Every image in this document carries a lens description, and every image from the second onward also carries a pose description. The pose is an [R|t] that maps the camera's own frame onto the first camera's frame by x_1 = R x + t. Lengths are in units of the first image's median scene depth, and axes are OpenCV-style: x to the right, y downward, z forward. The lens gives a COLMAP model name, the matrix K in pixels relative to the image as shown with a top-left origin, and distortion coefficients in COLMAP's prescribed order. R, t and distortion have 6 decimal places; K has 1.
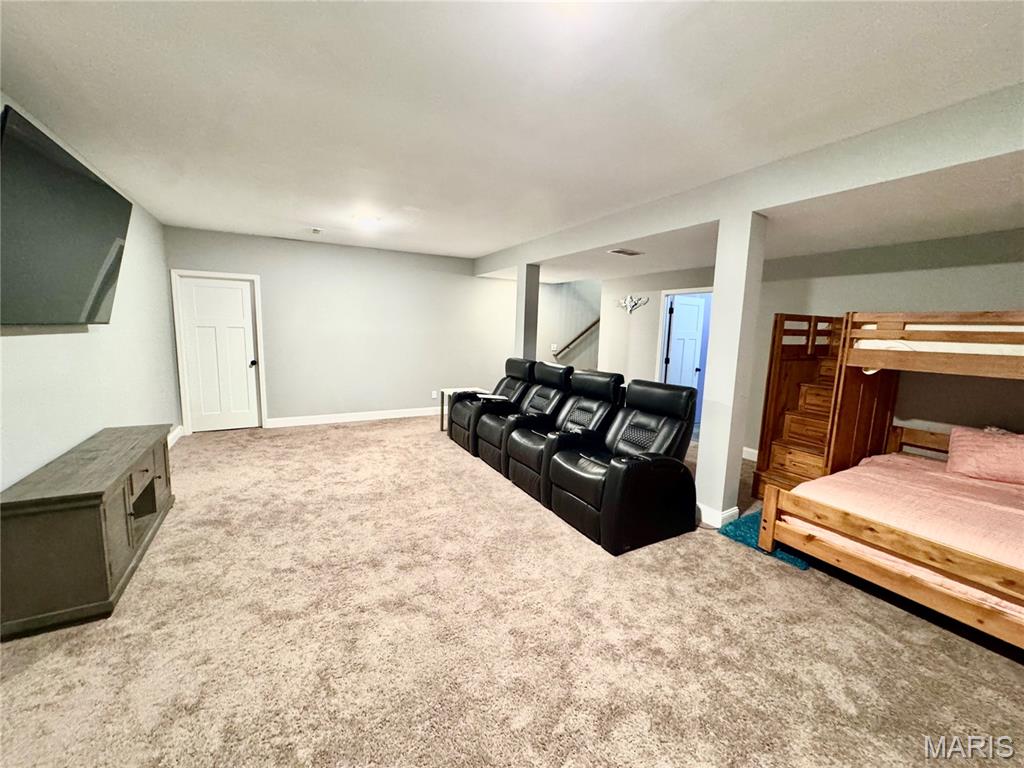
lens RADIAL K [[408.2, 0, 509.8], [0, 408.2, 385.2], [0, 0, 1]] dist [-0.002852, 0.000079]
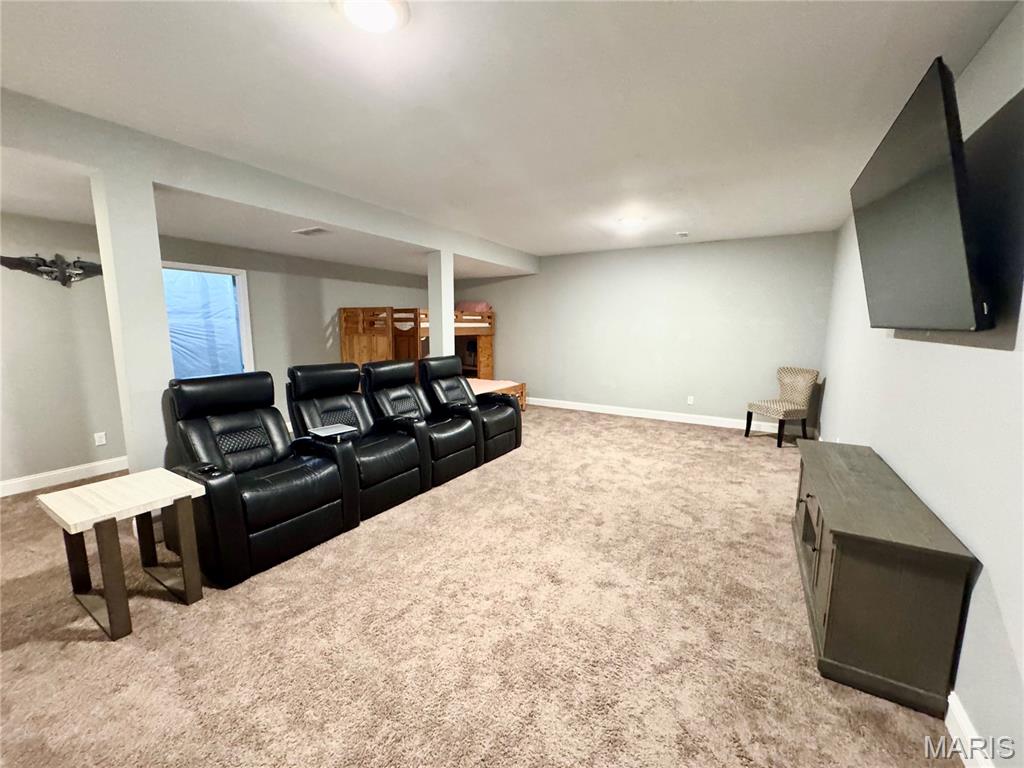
lens RADIAL K [[408.2, 0, 510.0], [0, 408.2, 383.8], [0, 0, 1]] dist [-0.002852, 0.000079]
pose [[-0.499415, -0.155225, 0.852344, -1.006447], [0.095281, 0.968010, 0.232118, -0.228211], [-0.861108, 0.197135, -0.468648, 1.509388]]
